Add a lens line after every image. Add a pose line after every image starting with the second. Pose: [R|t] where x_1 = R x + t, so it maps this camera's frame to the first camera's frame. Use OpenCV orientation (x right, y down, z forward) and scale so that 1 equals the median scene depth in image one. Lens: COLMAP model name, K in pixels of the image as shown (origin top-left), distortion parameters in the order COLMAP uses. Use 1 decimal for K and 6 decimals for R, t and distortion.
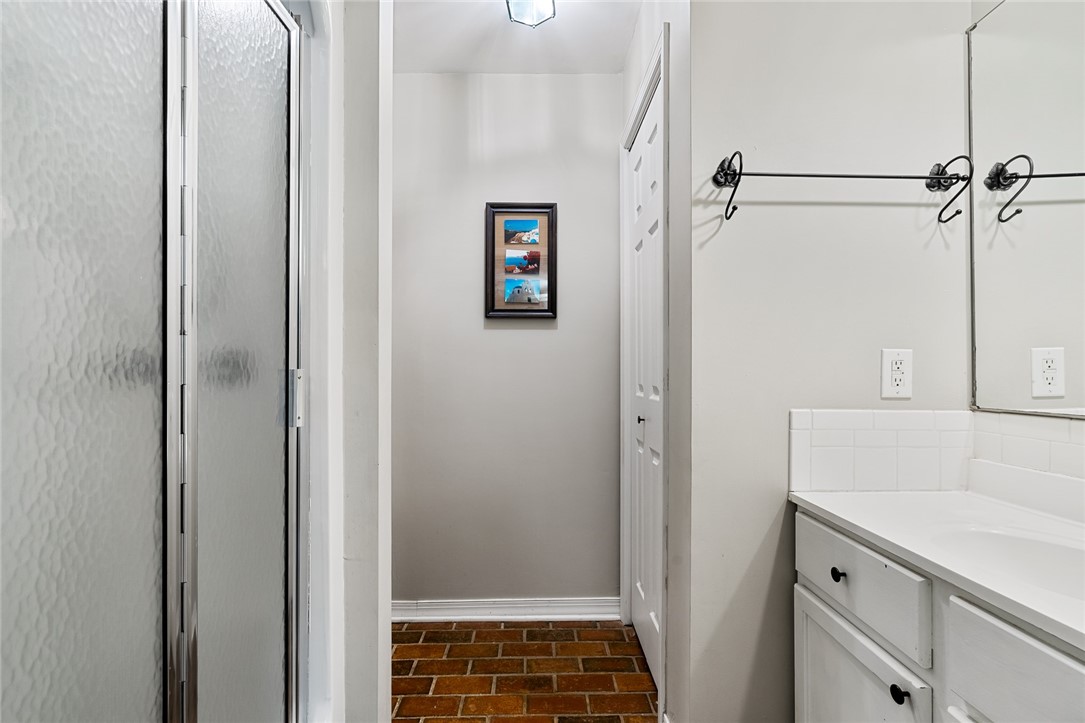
lens RADIAL K [[505.1, 0, 521.6], [0, 505.1, 377.6], [0, 0, 1]] dist [-0.005235, 0.000386]
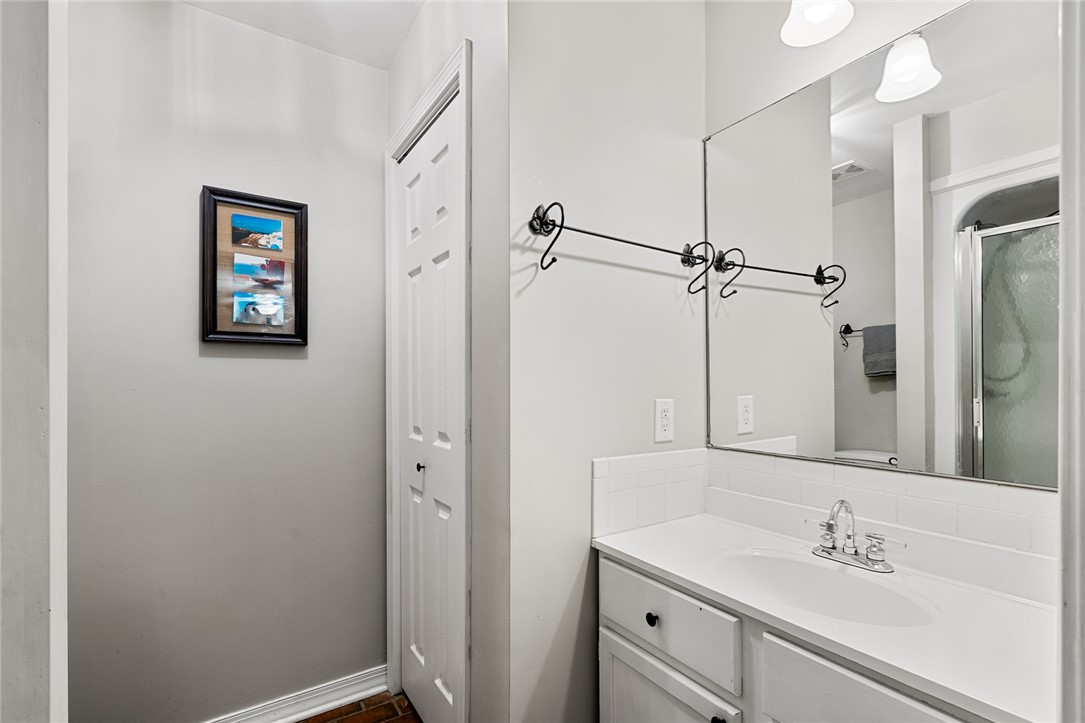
lens RADIAL K [[505.1, 0, 521.6], [0, 505.1, 377.6], [0, 0, 1]] dist [-0.005235, 0.000386]
pose [[0.825740, -0.005547, 0.564024, -0.172149], [0.007507, 0.999971, -0.001157, -0.104356], [-0.564001, 0.005189, 0.825758, 0.224076]]
